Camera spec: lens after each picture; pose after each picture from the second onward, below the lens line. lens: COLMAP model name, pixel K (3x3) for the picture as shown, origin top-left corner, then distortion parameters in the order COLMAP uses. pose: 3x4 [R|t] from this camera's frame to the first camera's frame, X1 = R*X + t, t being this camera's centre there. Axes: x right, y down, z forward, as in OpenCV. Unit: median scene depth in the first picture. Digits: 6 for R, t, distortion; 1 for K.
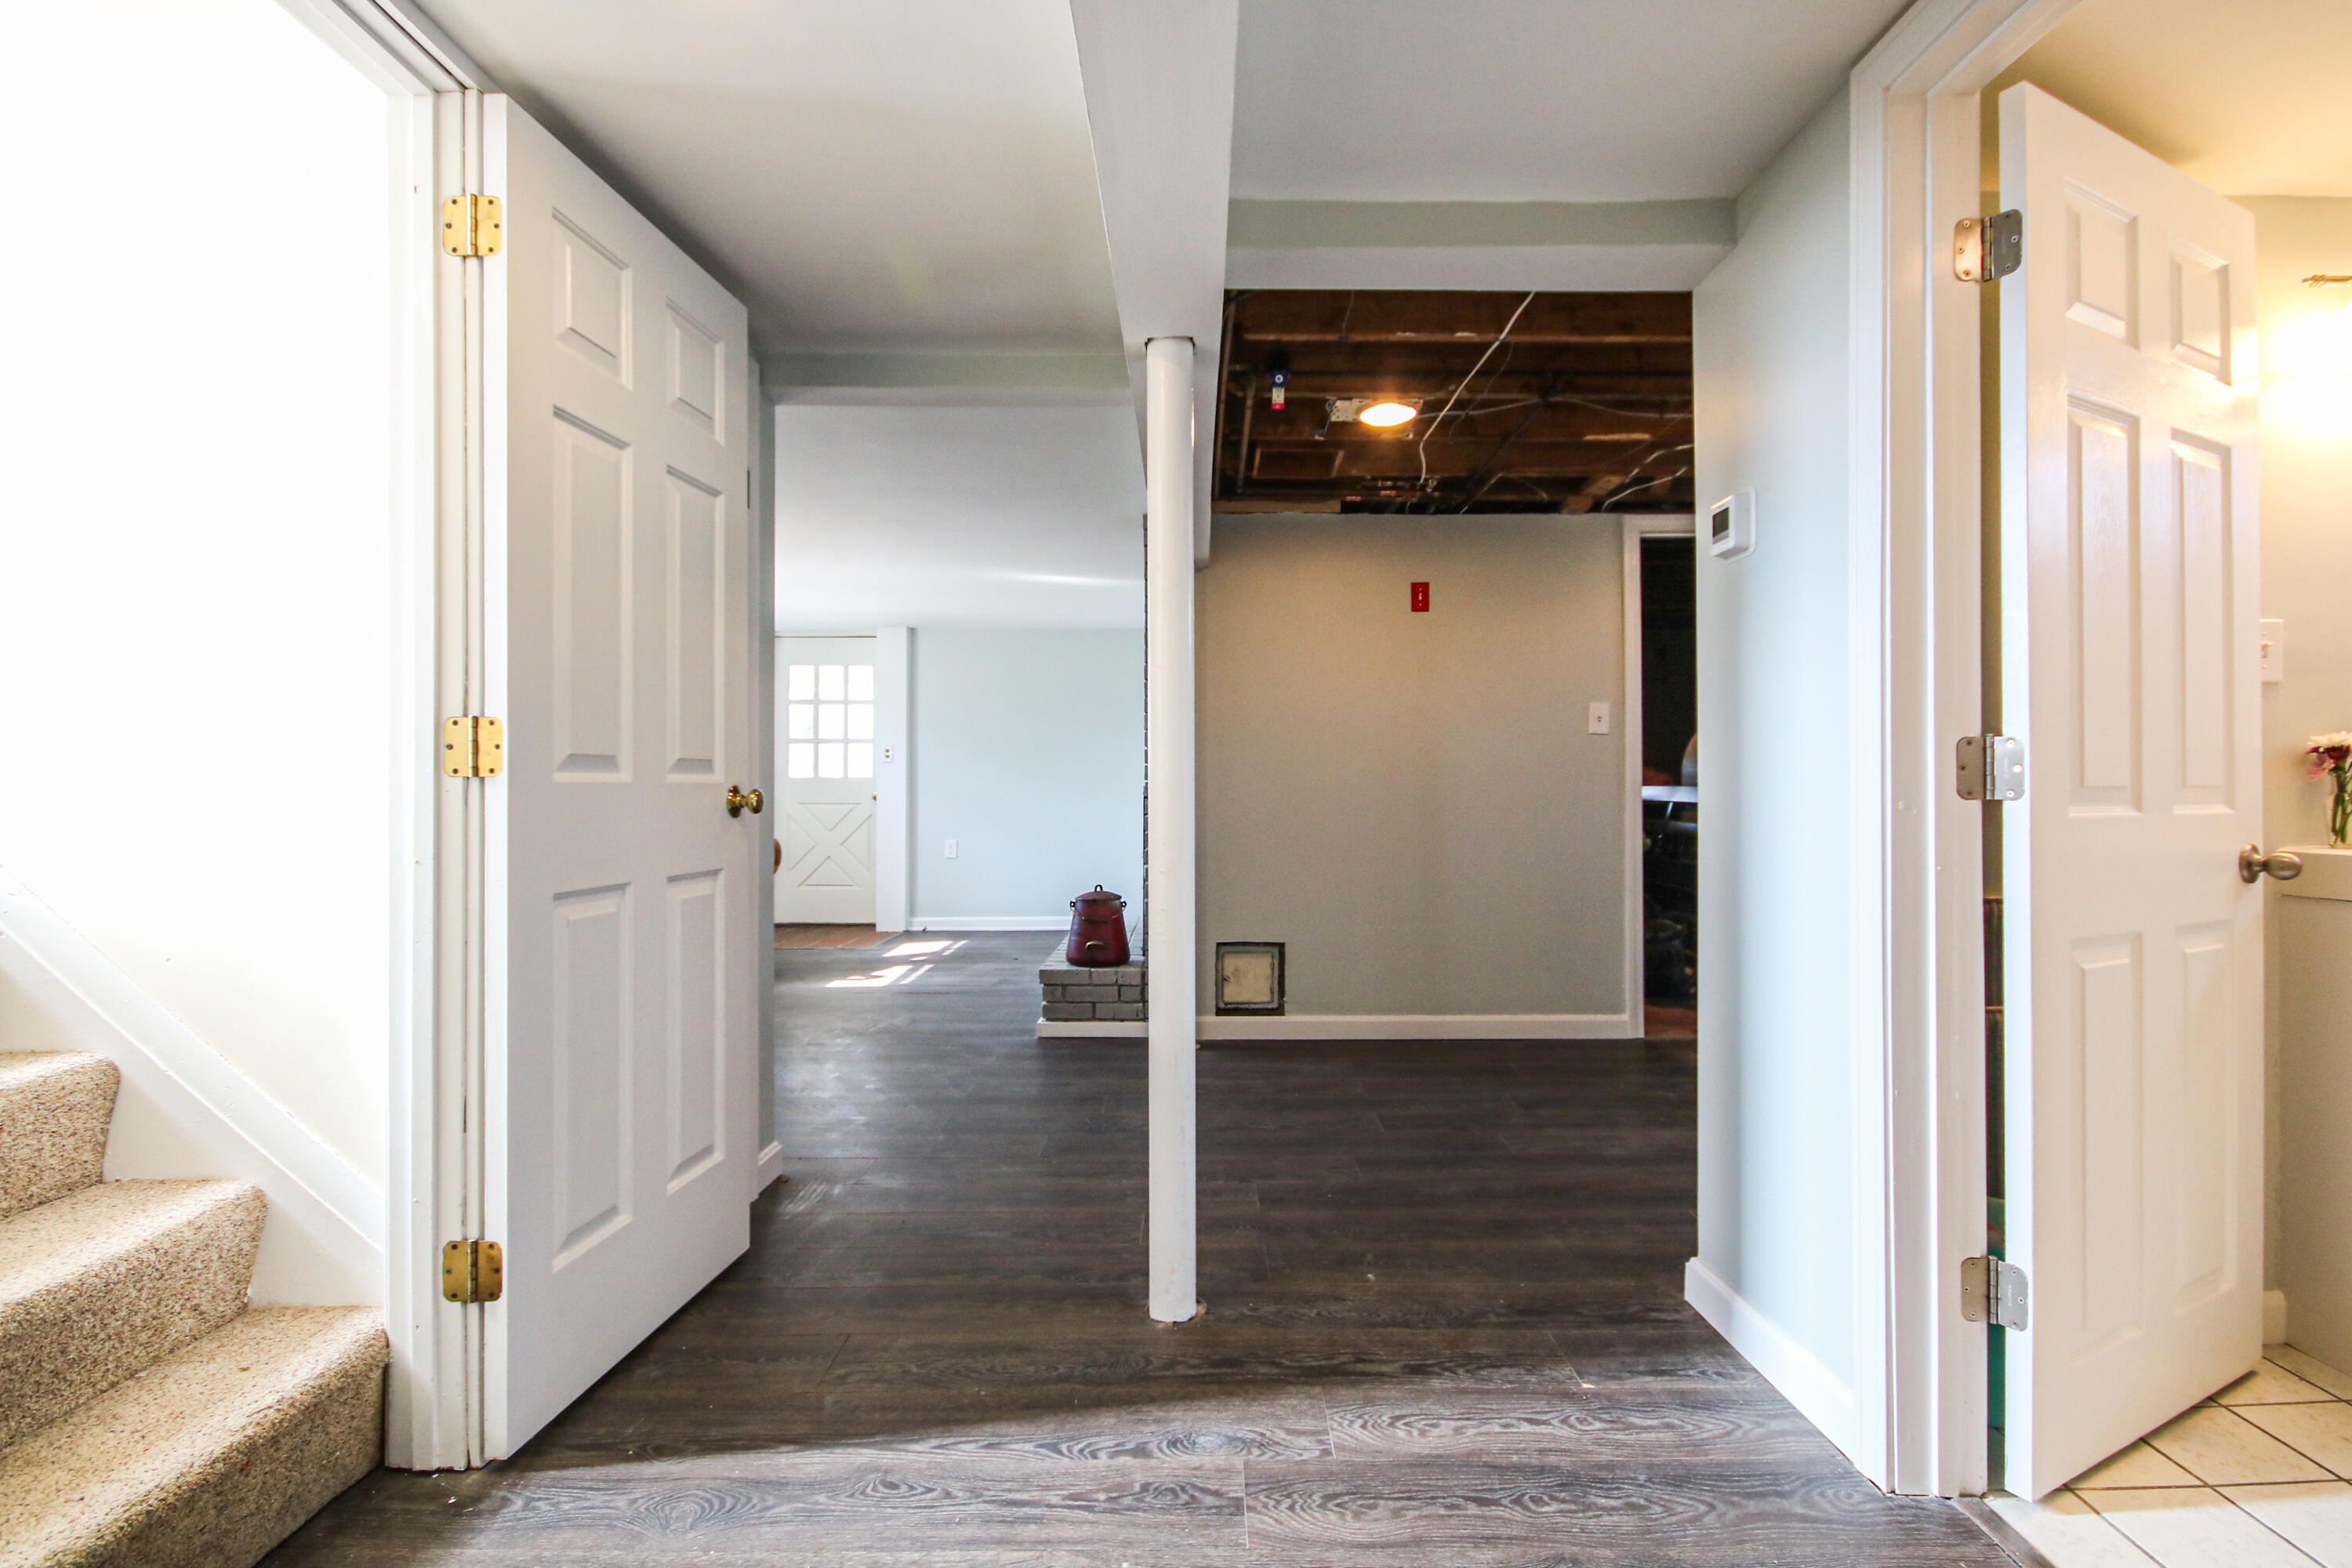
lens RADIAL K [[1134.8, 0, 1176.0], [0, 1134.8, 784.0], [0, 0, 1]] dist [0.001737, -0.000048]
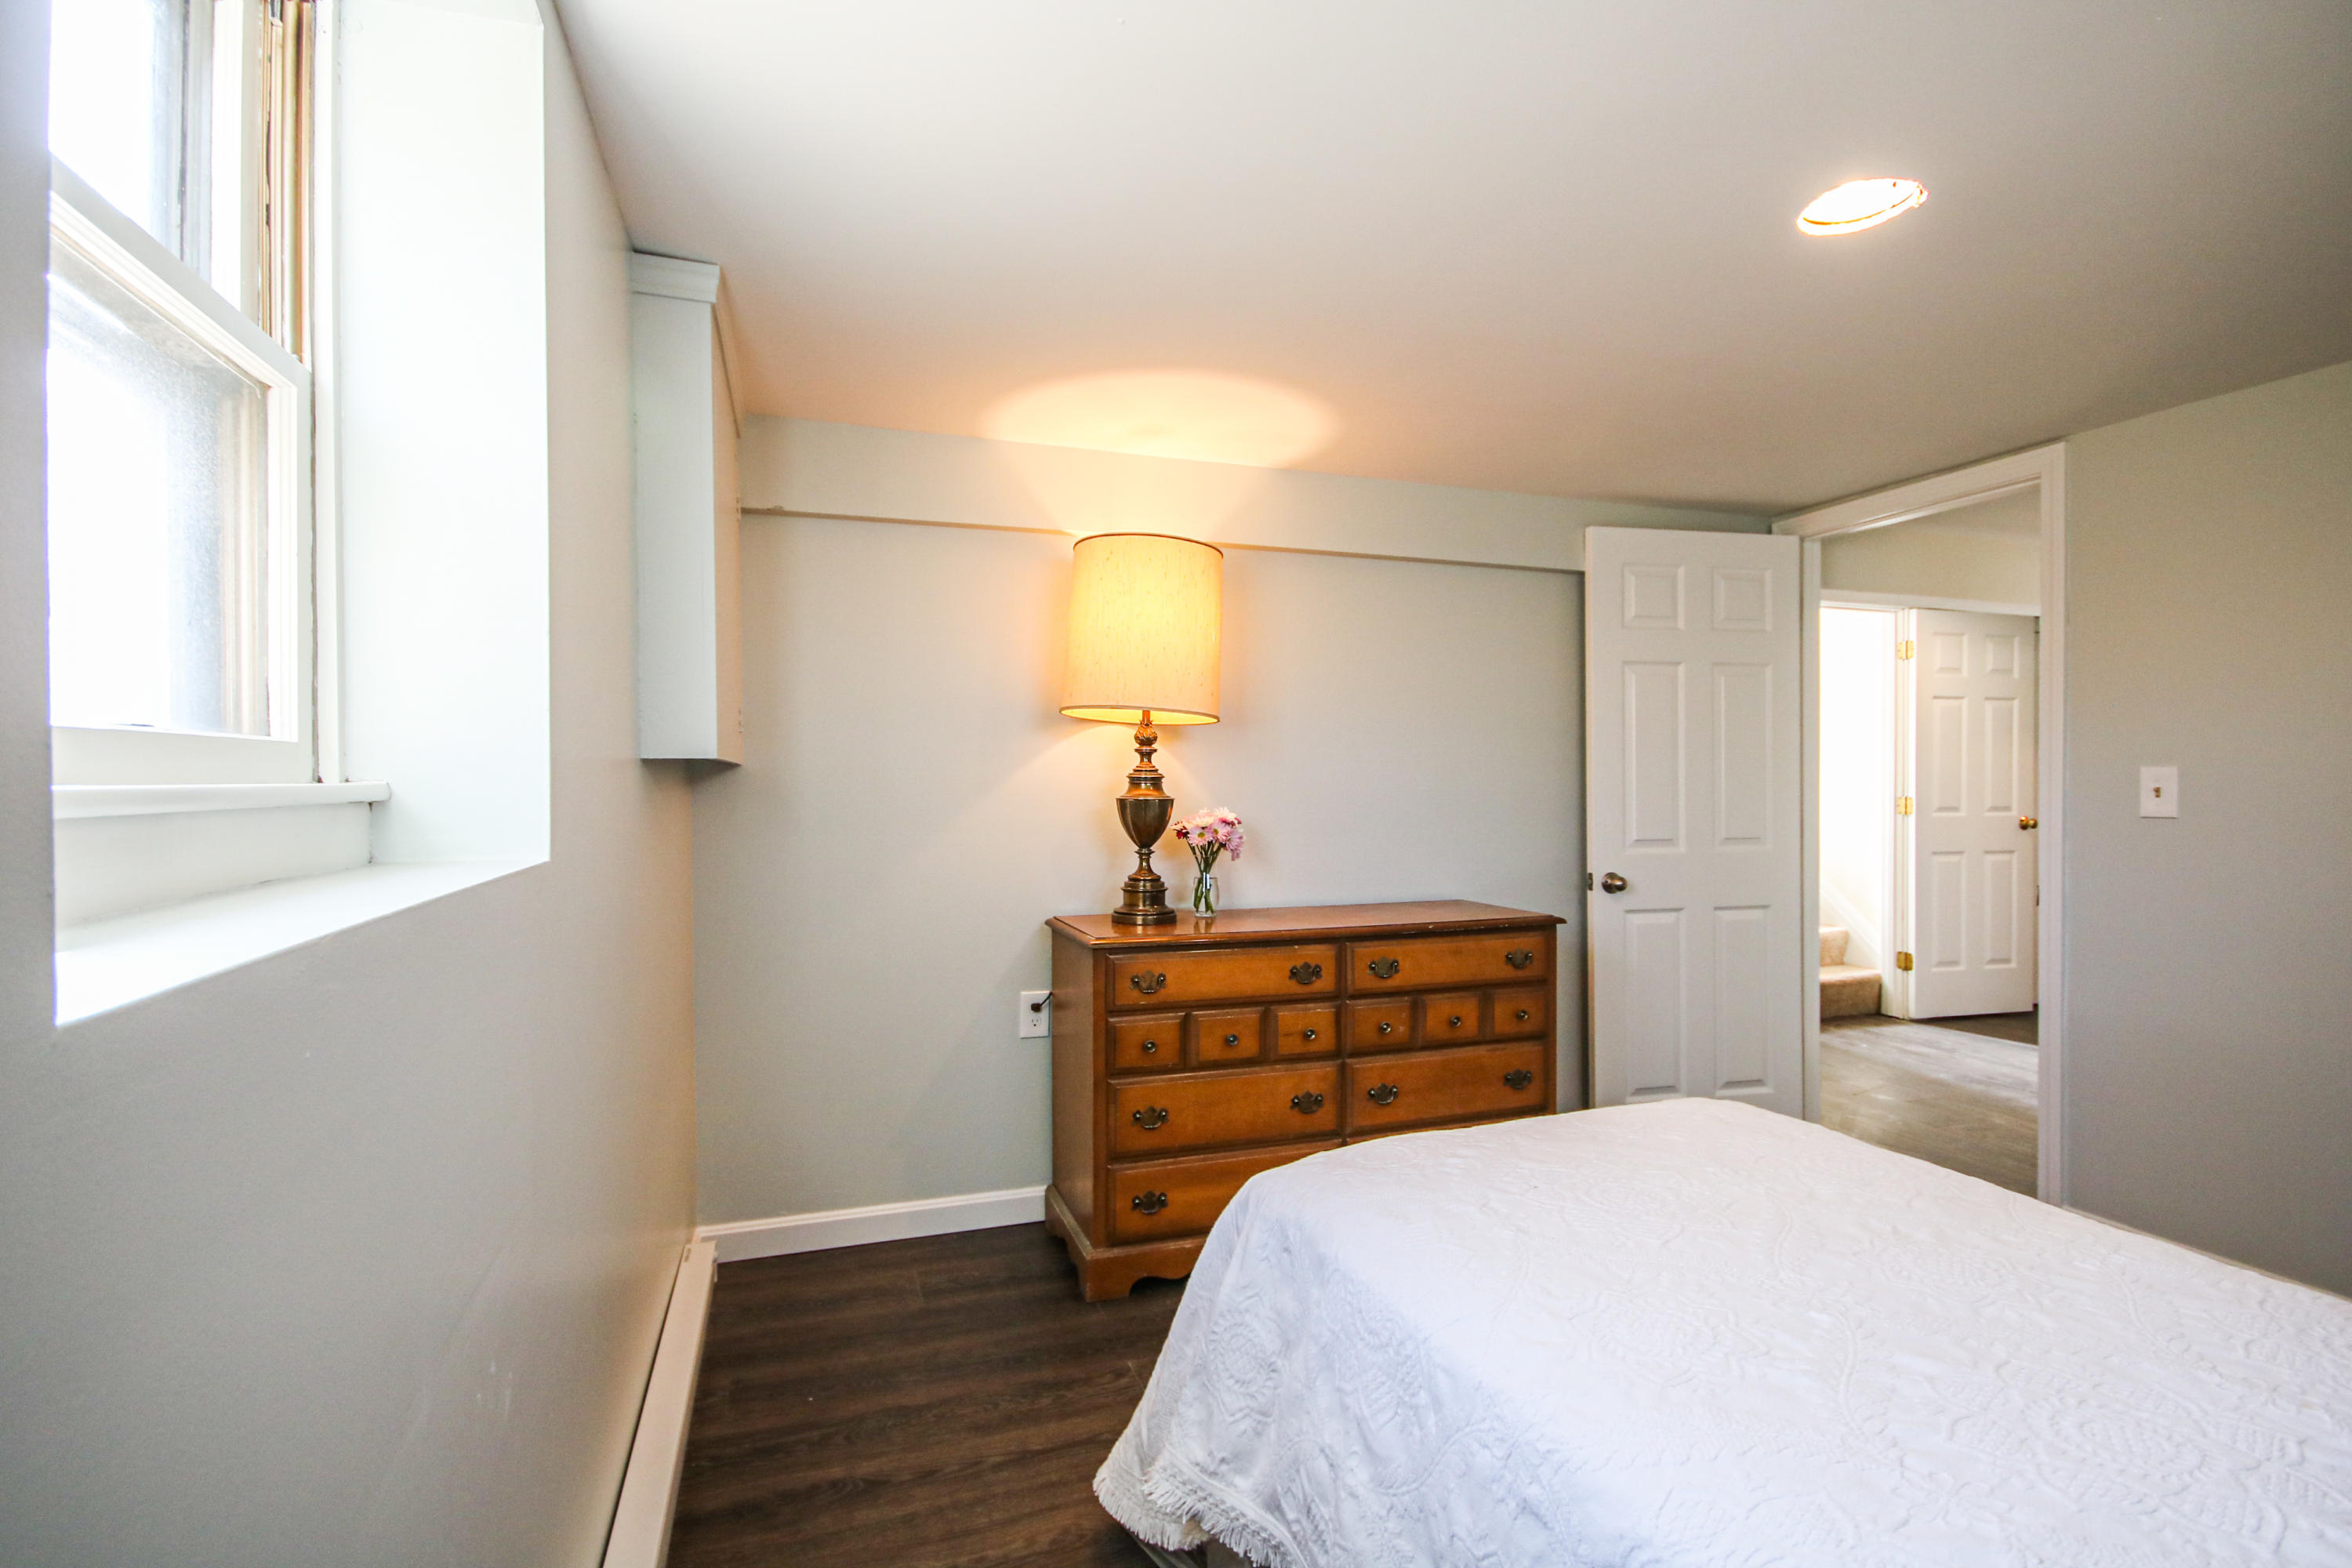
lens RADIAL K [[1085.1, 0, 1189.3], [0, 1085.1, 806.8], [0, 0, 1]] dist [0.002594, 0.000112]
pose [[0.344961, 0.004481, -0.938606, 0.931693], [0.000496, 0.999988, 0.004956, -0.025945], [0.938617, -0.002175, 0.344955, -1.171622]]
